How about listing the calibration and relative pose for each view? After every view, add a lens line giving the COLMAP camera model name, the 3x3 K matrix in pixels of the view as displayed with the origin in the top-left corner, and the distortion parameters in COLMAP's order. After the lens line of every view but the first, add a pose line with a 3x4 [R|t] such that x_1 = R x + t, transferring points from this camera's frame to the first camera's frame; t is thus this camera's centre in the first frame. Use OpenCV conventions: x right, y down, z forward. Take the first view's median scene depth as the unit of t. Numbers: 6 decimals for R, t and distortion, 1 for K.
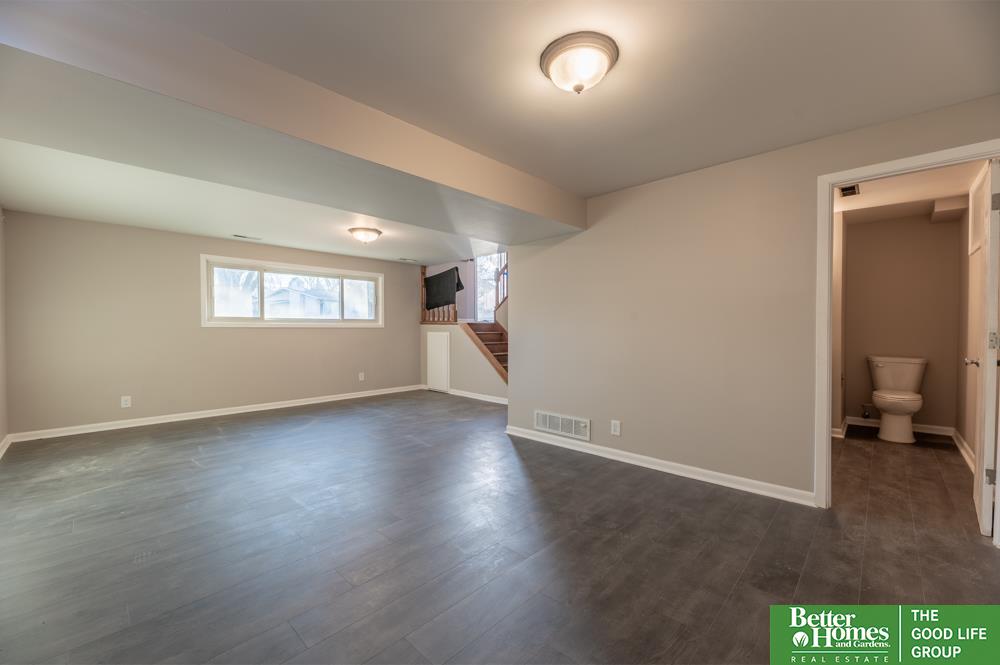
lens RADIAL K [[403.7, 0, 500.0], [0, 403.7, 332.5], [0, 0, 1]] dist [-0.001314, -0.000039]
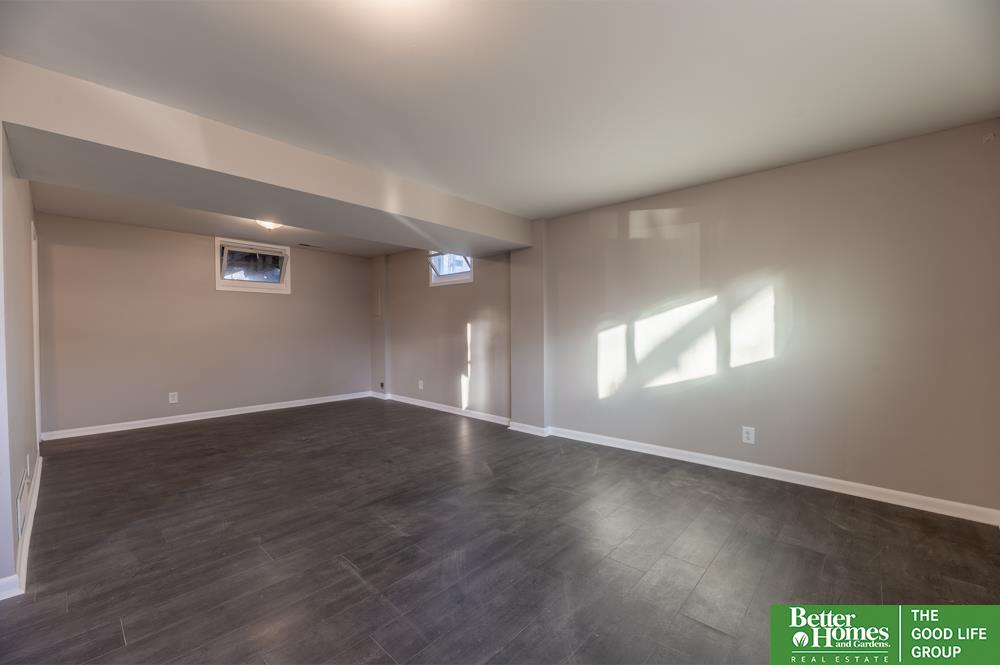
lens RADIAL K [[403.7, 0, 500.0], [0, 403.7, 332.5], [0, 0, 1]] dist [-0.001314, -0.000039]
pose [[-0.999787, 0.004565, -0.020125, -0.537438], [0.004130, 0.999758, 0.021596, -0.019141], [0.020219, 0.021508, -0.999564, 1.657112]]
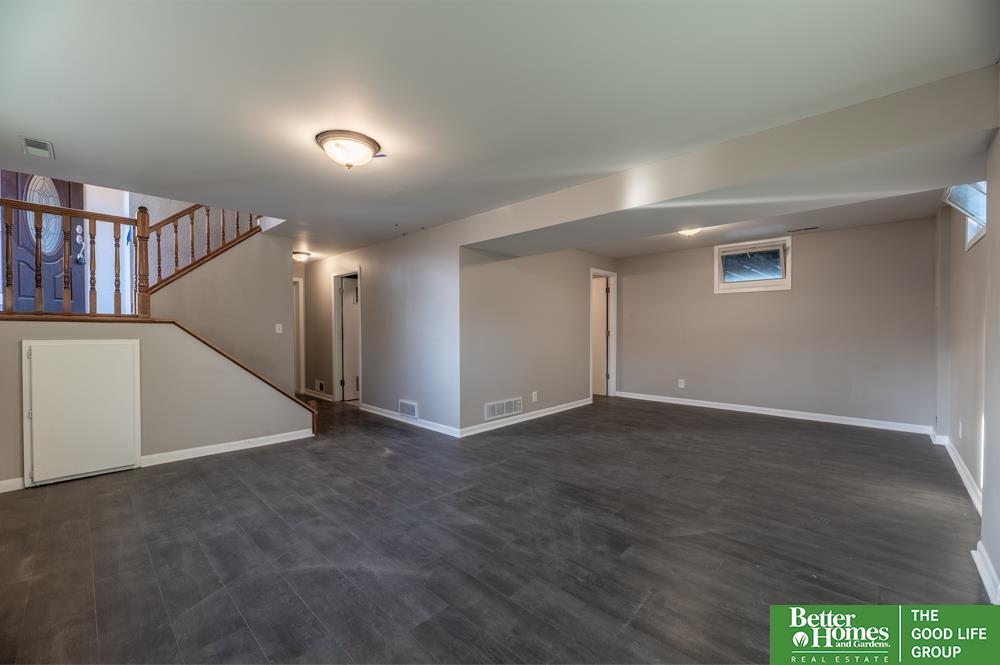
lens RADIAL K [[404.5, 0, 500.0], [0, 404.5, 332.5], [0, 0, 1]] dist [-0.000422, -0.000643]
pose [[-0.000345, -0.006903, 0.999976, -1.137506], [0.013654, 0.999883, 0.006907, -0.012323], [-0.999907, 0.013656, -0.000251, 1.065050]]
